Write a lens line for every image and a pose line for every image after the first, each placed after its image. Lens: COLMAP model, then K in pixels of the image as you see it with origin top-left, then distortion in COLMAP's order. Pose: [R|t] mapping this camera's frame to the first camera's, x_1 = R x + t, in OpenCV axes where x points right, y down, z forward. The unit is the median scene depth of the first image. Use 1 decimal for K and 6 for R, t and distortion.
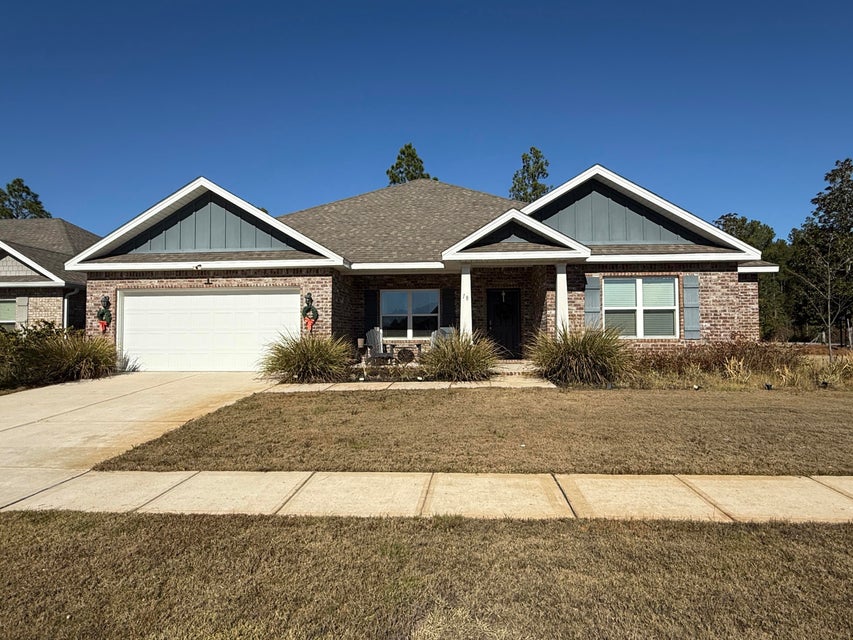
lens RADIAL K [[487.8, 0, 426.0], [0, 487.8, 323.5], [0, 0, 1]] dist [-0.004585, -0.001971]
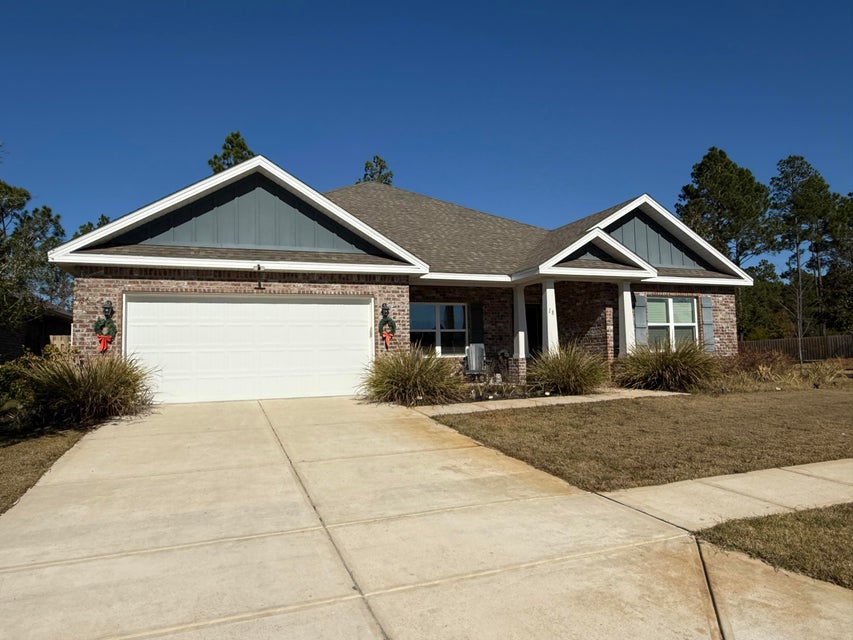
lens RADIAL K [[547.7, 0, 413.0], [0, 547.7, 328.3], [0, 0, 1]] dist [-0.009545, -0.002104]
pose [[0.914795, 0.007308, 0.403851, -0.589128], [0.005868, 0.999490, -0.031378, 0.012451], [-0.403875, 0.031074, 0.914286, 0.087148]]
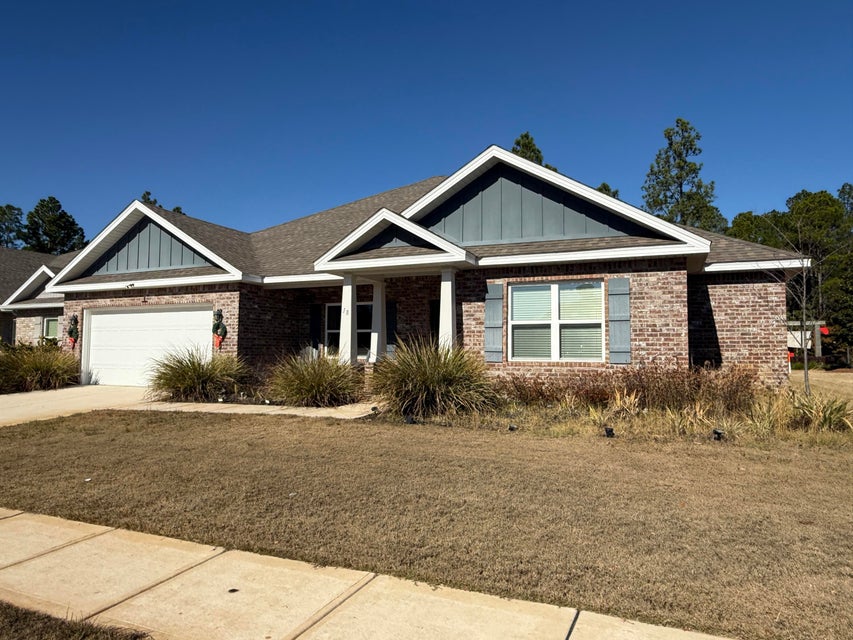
lens RADIAL K [[547.7, 0, 426.8], [0, 547.7, 316.4], [0, 0, 1]] dist [-0.009545, -0.002104]
pose [[0.943891, -0.011895, -0.330042, 0.511719], [-0.000484, 0.999300, -0.037400, -0.007599], [0.330256, 0.035461, 0.943225, 0.106740]]
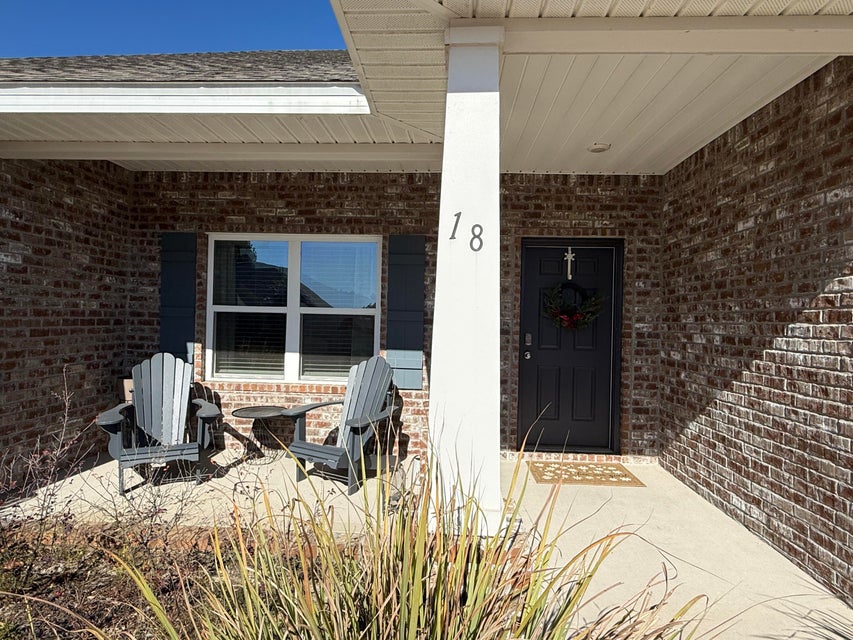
lens RADIAL K [[487.8, 0, 425.2], [0, 487.8, 318.0], [0, 0, 1]] dist [-0.004585, -0.001971]
pose [[0.999316, 0.027642, 0.024554, 0.060289], [-0.028271, 0.999271, 0.025650, -0.027513], [-0.023827, -0.026326, 0.999369, 0.785419]]
